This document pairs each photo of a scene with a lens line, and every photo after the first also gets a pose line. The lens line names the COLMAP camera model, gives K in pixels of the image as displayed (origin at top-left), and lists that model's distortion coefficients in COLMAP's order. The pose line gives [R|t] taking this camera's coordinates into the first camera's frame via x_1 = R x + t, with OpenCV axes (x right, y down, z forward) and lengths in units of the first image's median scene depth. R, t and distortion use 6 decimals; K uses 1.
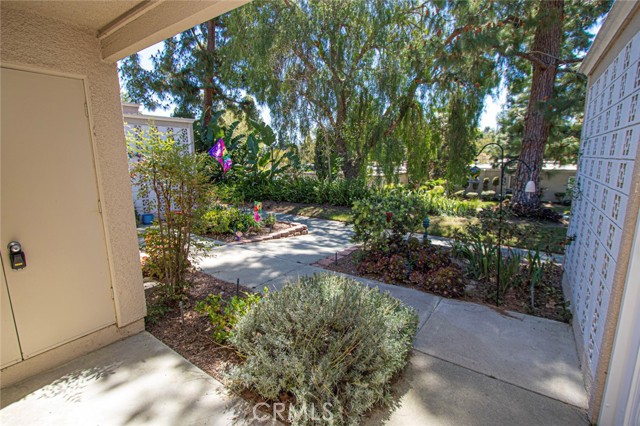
lens RADIAL K [[297.6, 0, 320.0], [0, 297.6, 213.0], [0, 0, 1]] dist [-0.000384, -0.000084]
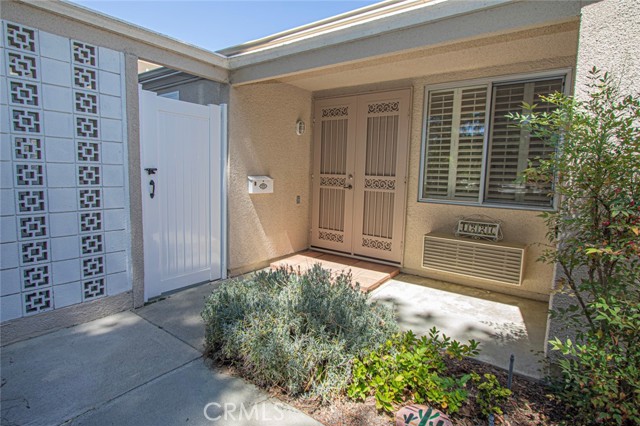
lens RADIAL K [[325.1, 0, 320.0], [0, 325.1, 213.0], [0, 0, 1]] dist [-0.013554, -0.000480]
pose [[-0.999754, -0.016355, 0.014968, -0.066401], [-0.011121, 0.954002, 0.299595, -0.272836], [-0.019179, 0.299355, -0.953949, 2.076575]]
